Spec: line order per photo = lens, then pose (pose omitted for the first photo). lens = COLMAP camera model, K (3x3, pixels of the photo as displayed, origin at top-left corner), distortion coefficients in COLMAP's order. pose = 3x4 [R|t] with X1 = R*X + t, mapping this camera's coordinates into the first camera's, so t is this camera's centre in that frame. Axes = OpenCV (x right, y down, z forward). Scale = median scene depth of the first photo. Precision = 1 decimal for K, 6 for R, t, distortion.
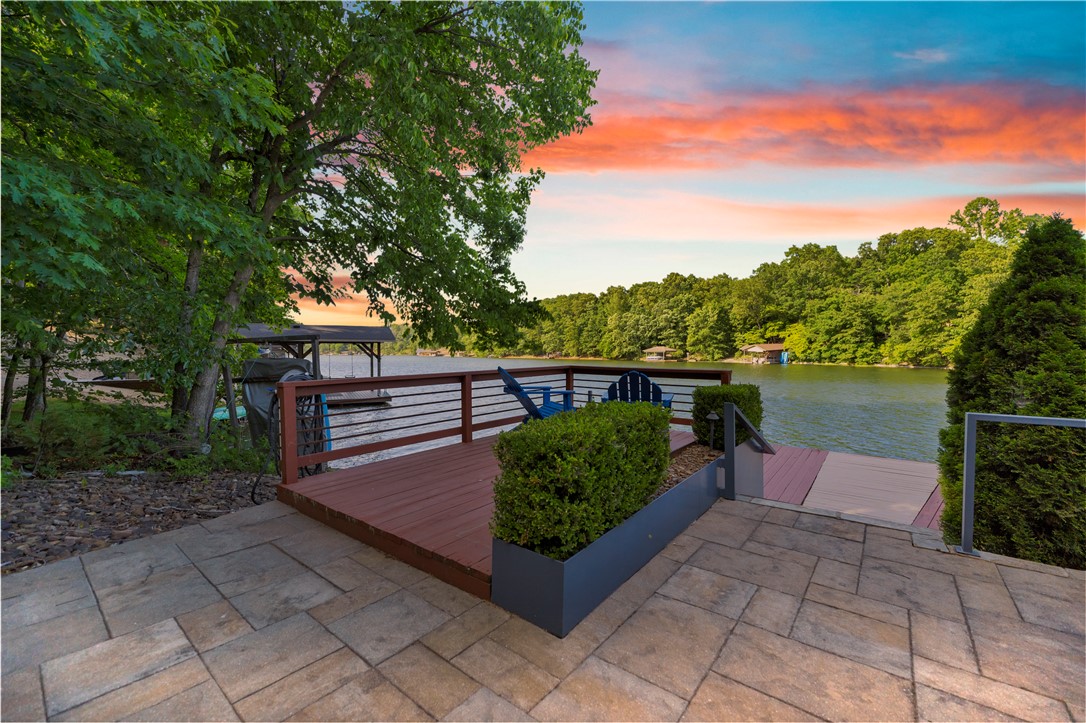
lens RADIAL K [[436.4, 0, 546.8], [0, 436.4, 361.0], [0, 0, 1]] dist [0.001830, 0.000203]
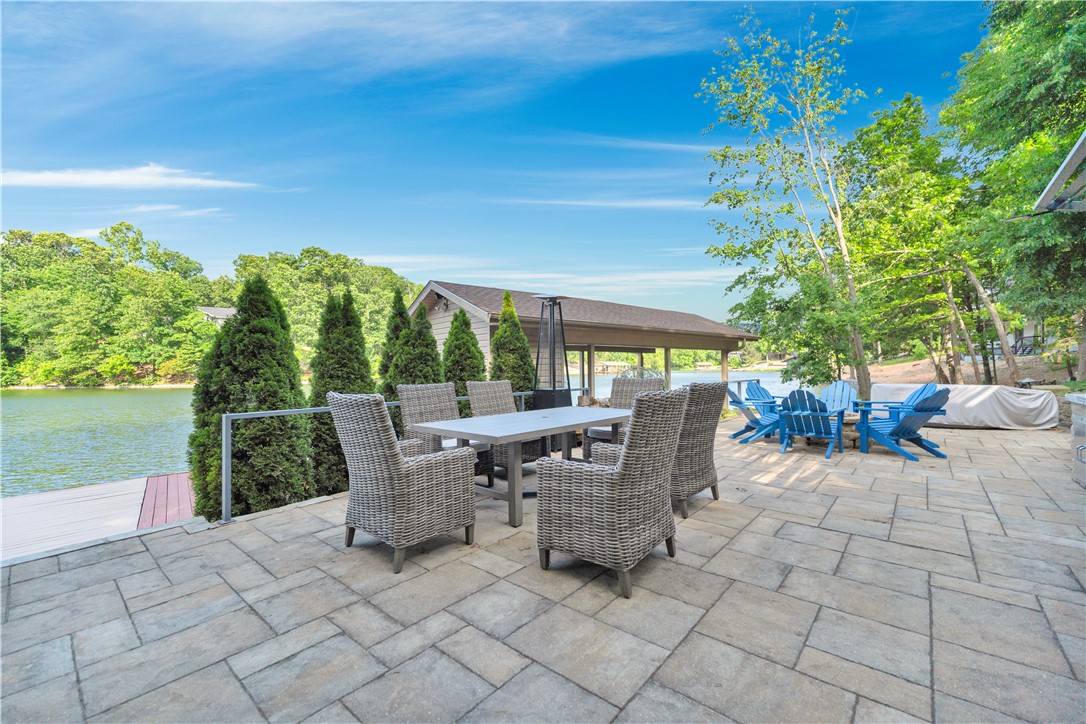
lens RADIAL K [[436.4, 0, 546.8], [0, 436.4, 361.5], [0, 0, 1]] dist [0.001830, 0.000203]
pose [[0.022221, 0.011887, 0.999682, -0.293216], [0.029079, 0.999499, -0.012531, 0.002627], [-0.999330, 0.029348, 0.021864, 0.001983]]
